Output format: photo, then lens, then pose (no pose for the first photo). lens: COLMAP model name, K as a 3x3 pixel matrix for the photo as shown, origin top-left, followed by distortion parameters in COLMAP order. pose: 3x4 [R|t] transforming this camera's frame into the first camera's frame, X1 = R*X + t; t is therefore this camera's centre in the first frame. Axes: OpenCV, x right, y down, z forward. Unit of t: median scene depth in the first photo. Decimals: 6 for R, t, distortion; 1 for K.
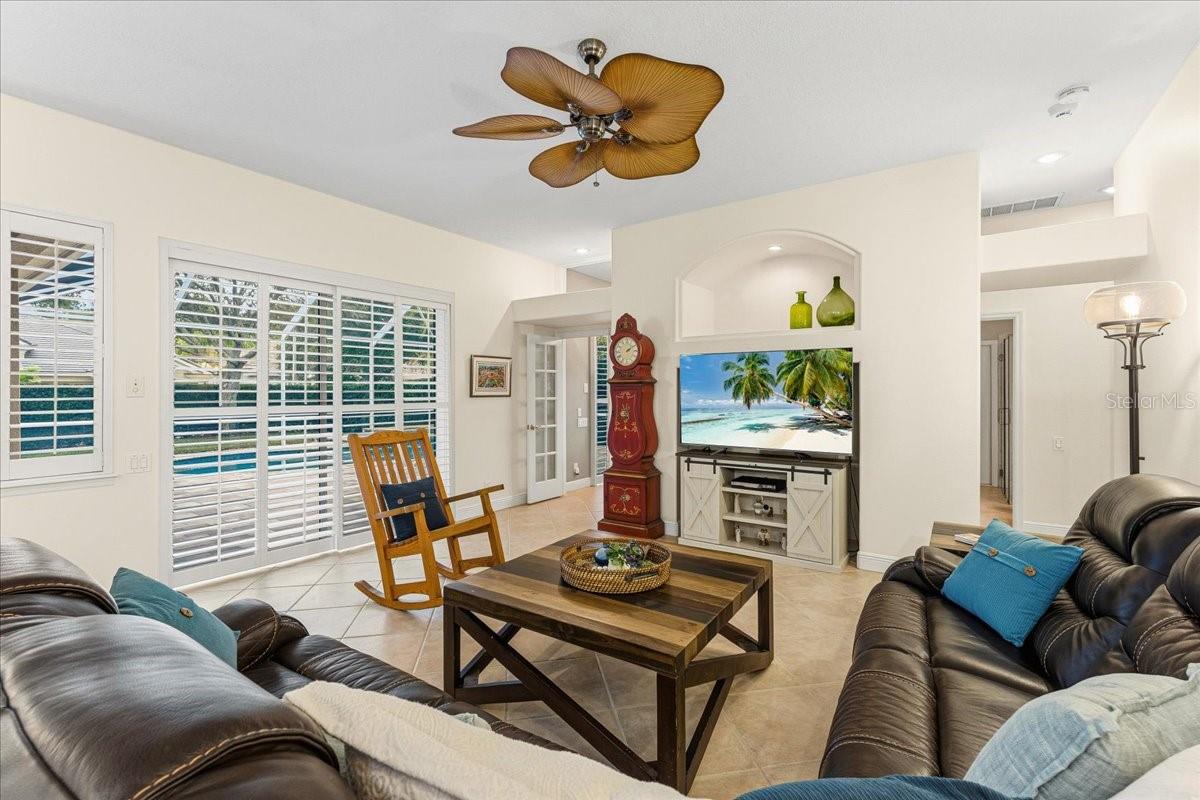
lens RADIAL K [[525.6, 0, 596.5], [0, 525.6, 394.1], [0, 0, 1]] dist [0.000183, 0.000017]
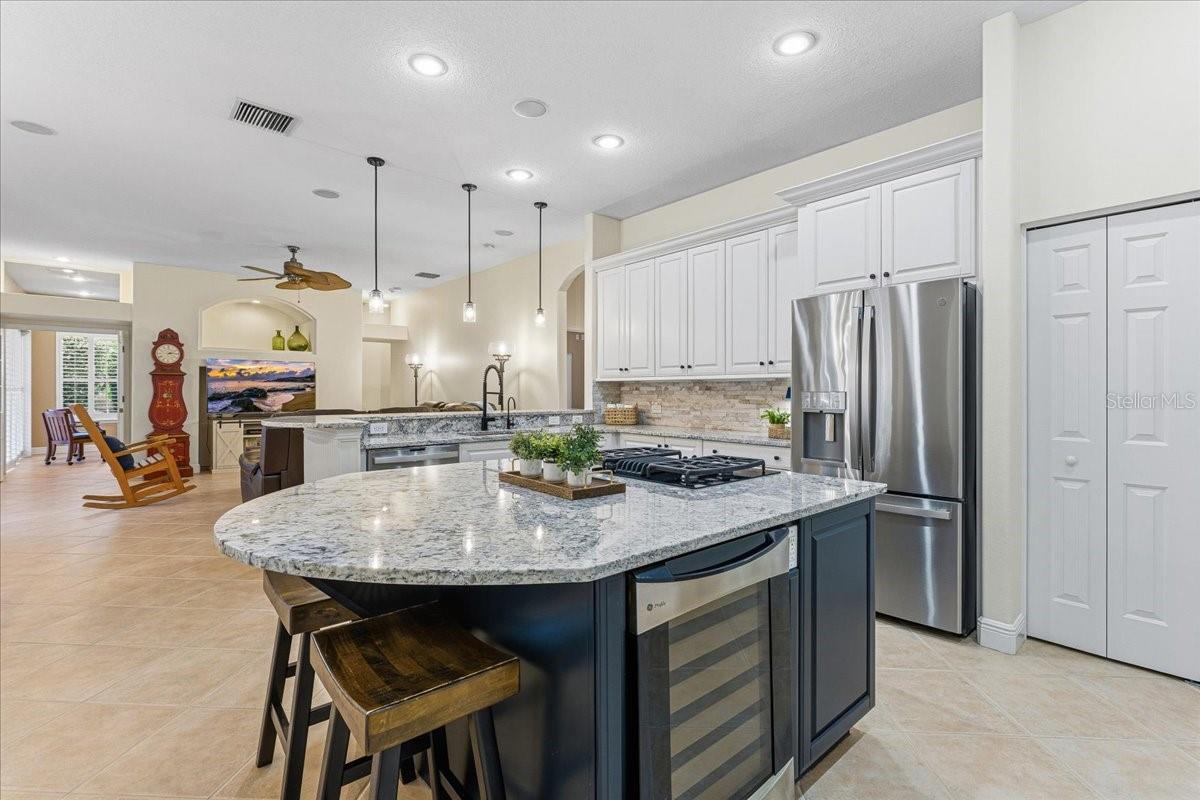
lens RADIAL K [[525.6, 0, 592.5], [0, 525.6, 392.4], [0, 0, 1]] dist [0.000183, 0.000017]
pose [[0.249979, 0.001383, 0.968250, -1.086512], [0.005353, 0.999982, -0.002810, 0.039042], [-0.968236, 0.005886, 0.249967, -0.538359]]
